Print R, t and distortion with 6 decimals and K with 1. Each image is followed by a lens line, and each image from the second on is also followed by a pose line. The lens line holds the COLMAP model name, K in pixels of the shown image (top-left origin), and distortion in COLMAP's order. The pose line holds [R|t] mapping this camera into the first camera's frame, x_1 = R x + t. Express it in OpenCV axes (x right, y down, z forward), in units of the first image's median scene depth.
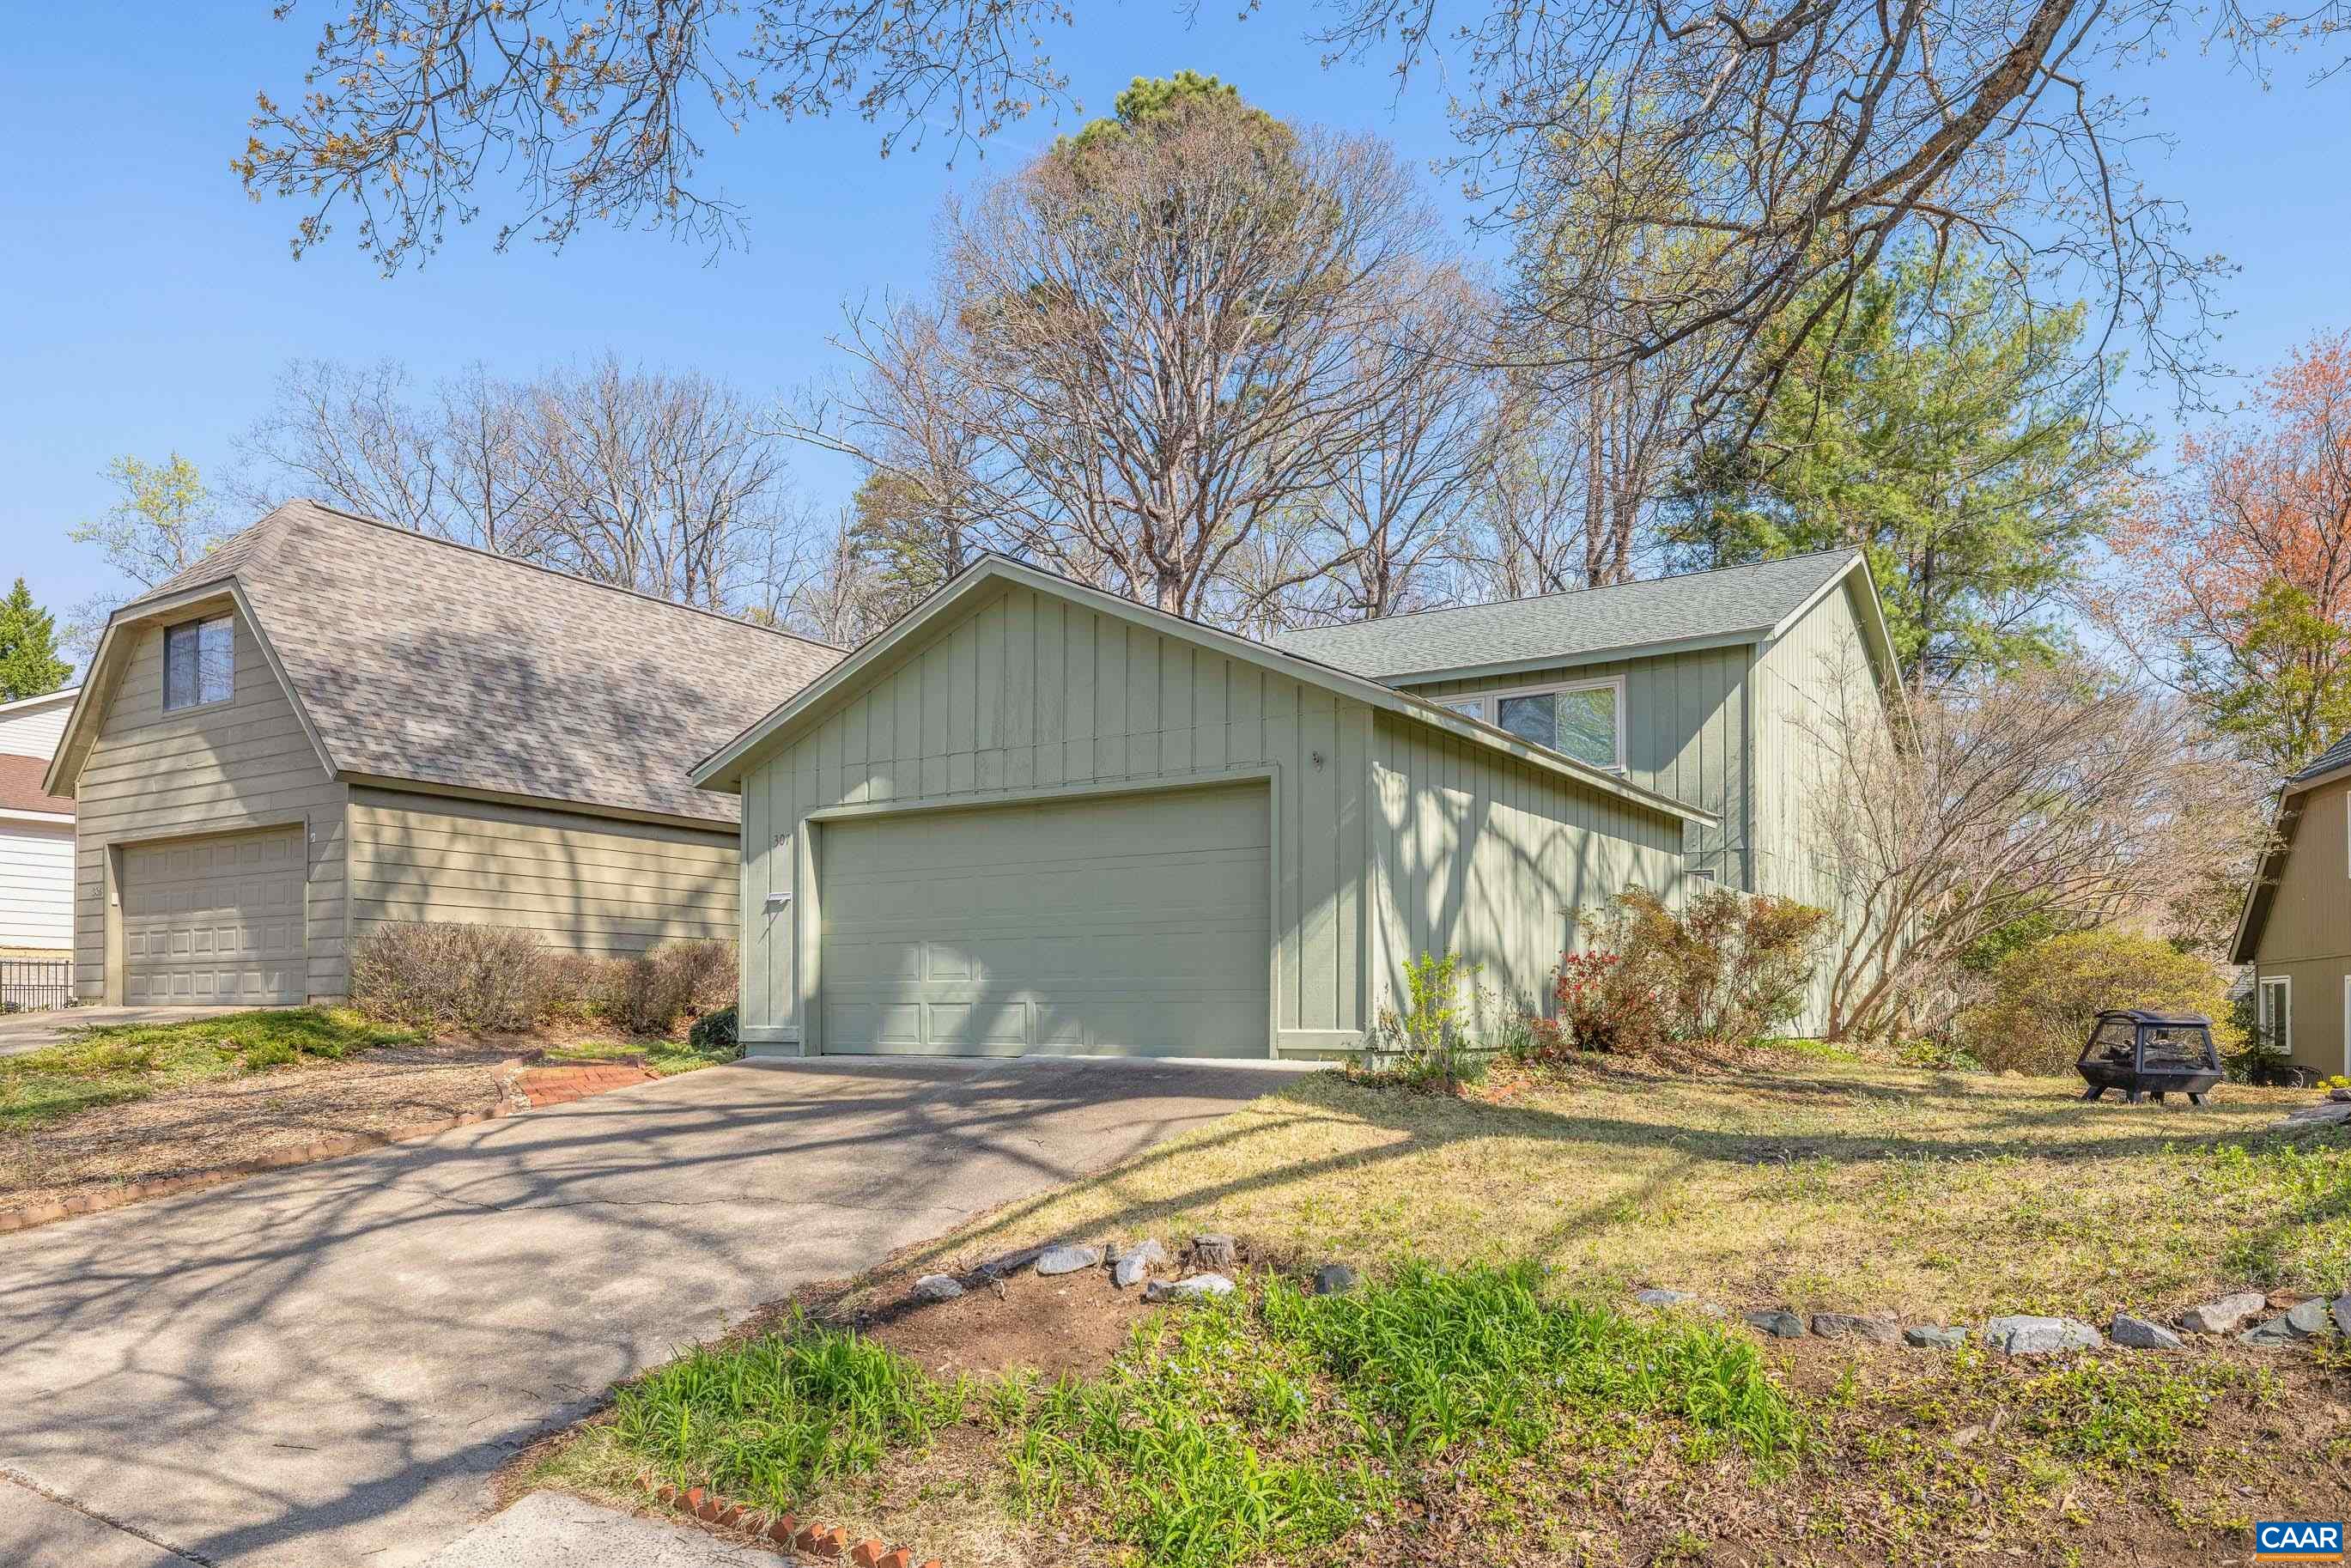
lens RADIAL K [[1591.7, 0, 1109.7], [0, 1591.7, 790.0], [0, 0, 1]] dist [0.001665, -0.002399]
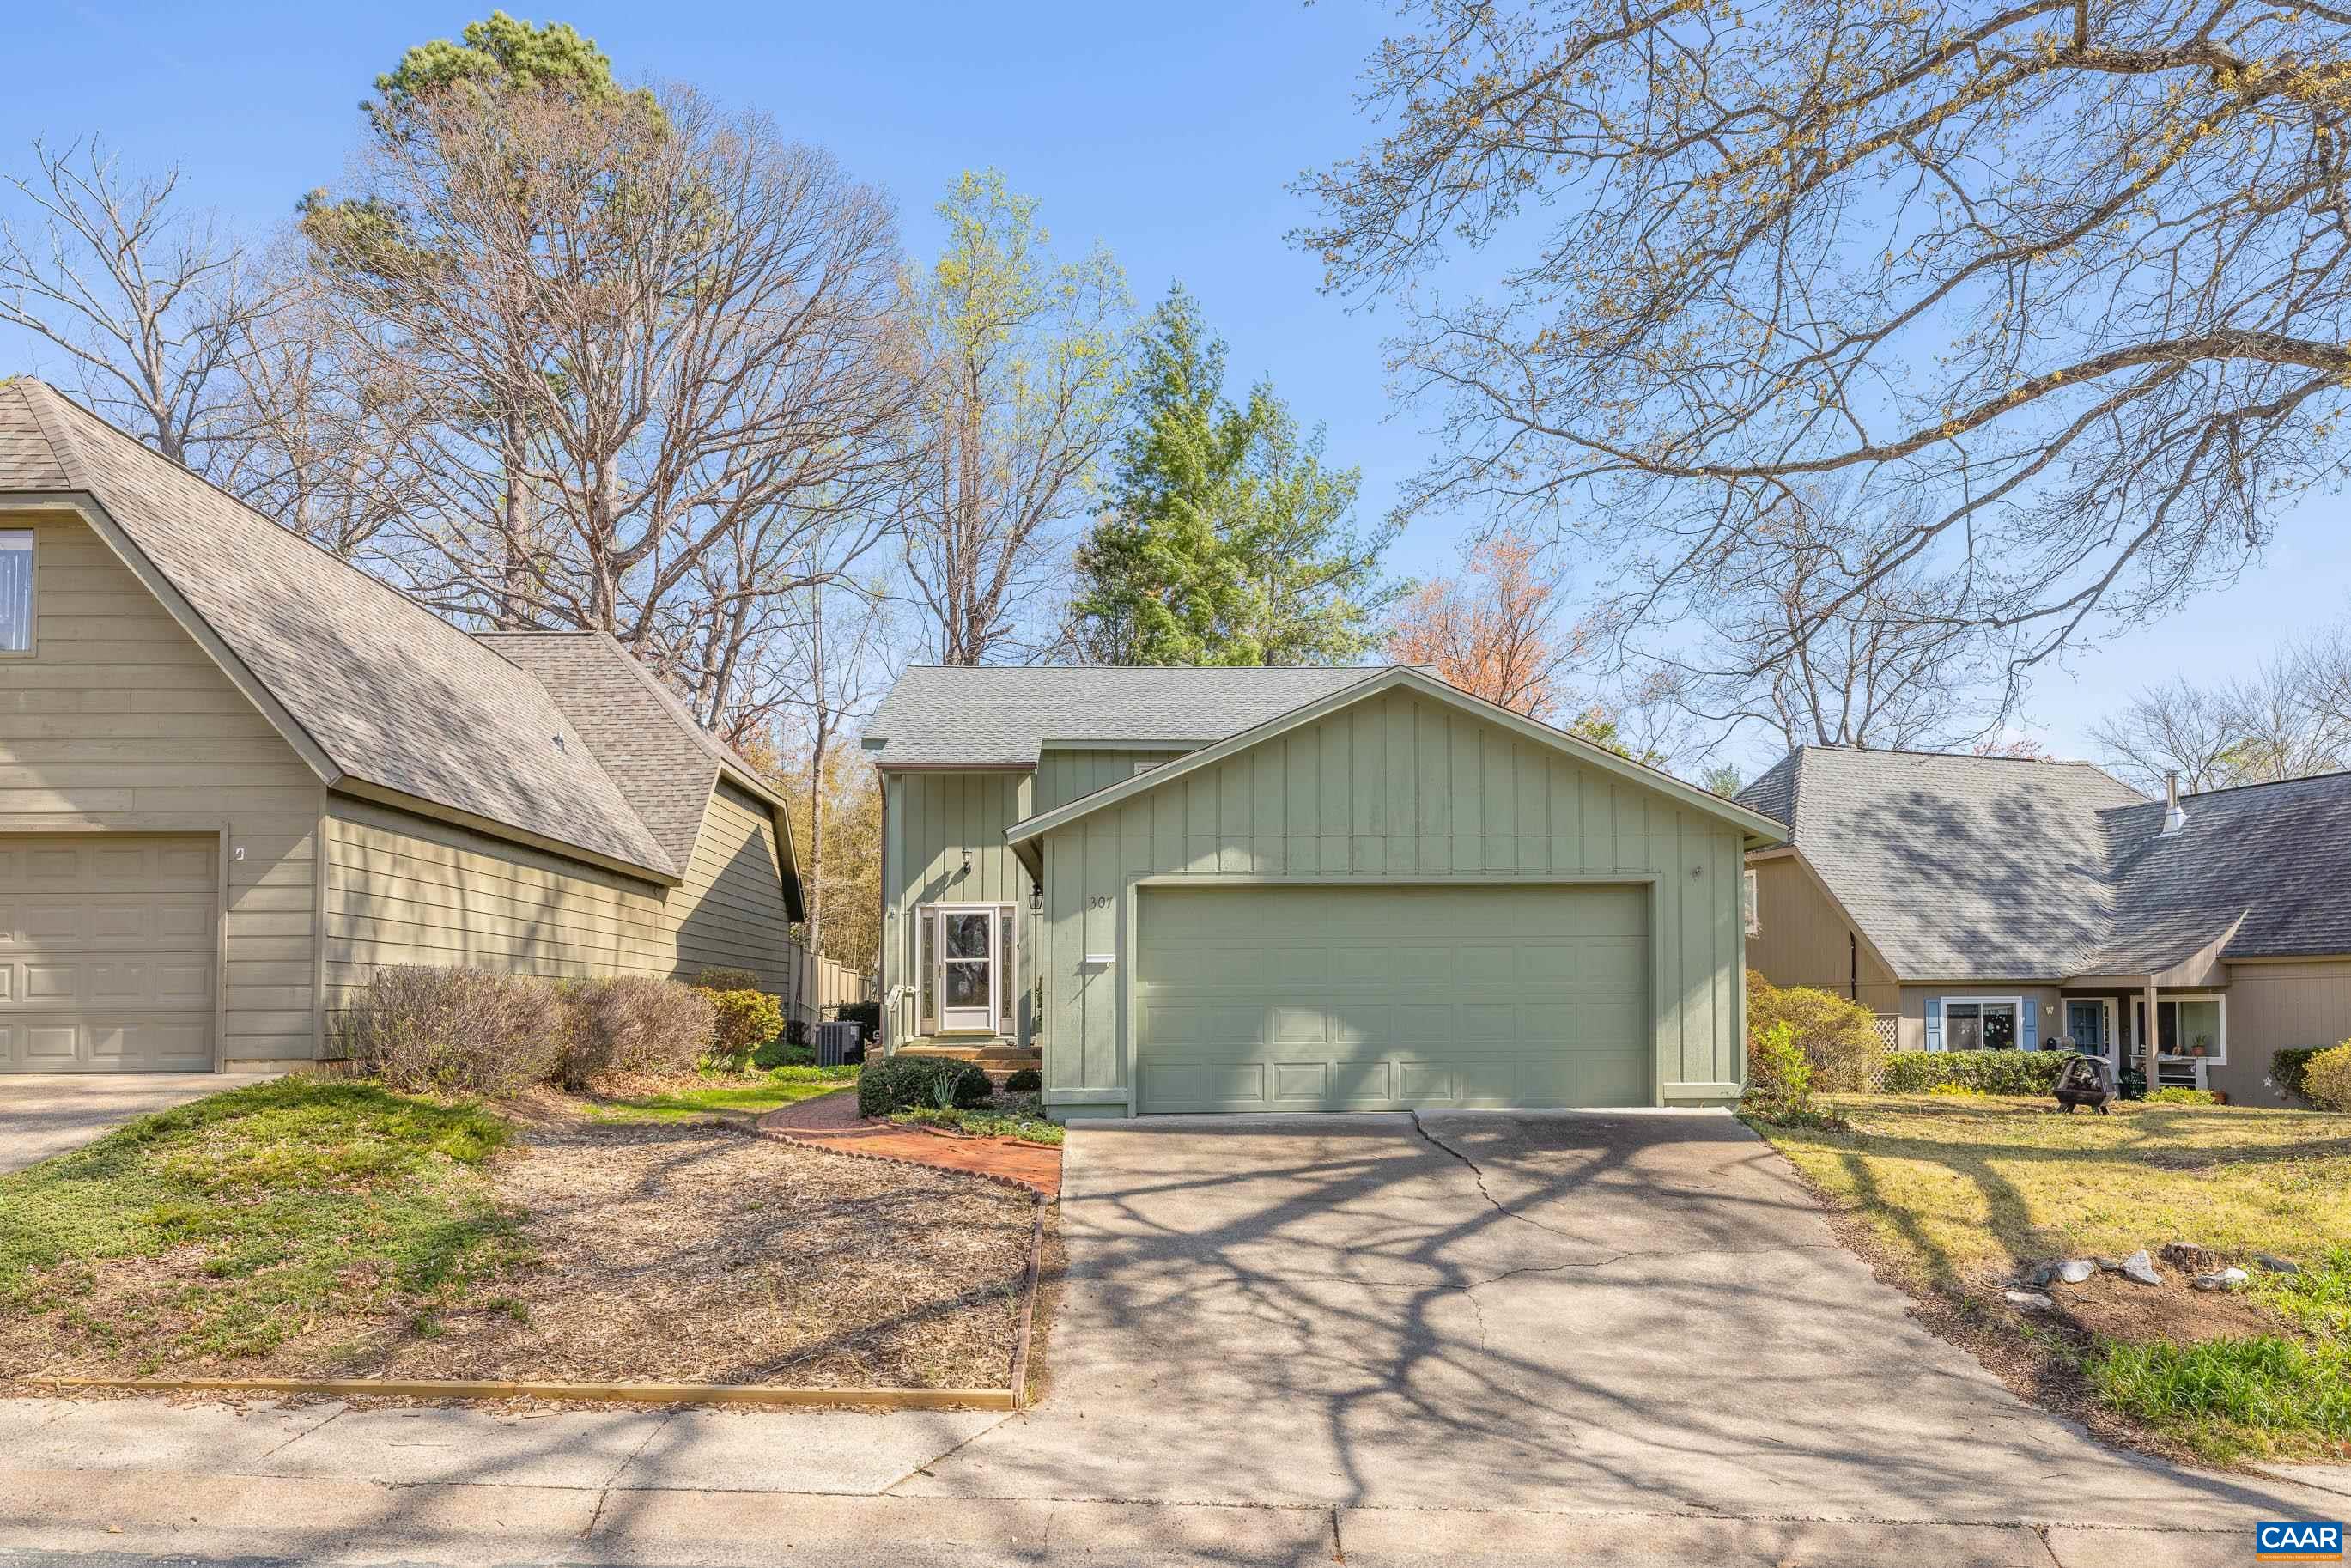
lens RADIAL K [[1591.7, 0, 1109.7], [0, 1591.7, 790.0], [0, 0, 1]] dist [0.001665, -0.002399]
pose [[0.821103, 0.070454, 0.566415, -0.910049], [-0.071030, 0.997252, -0.021075, -0.022143], [-0.566343, -0.022928, 0.823851, 0.195829]]
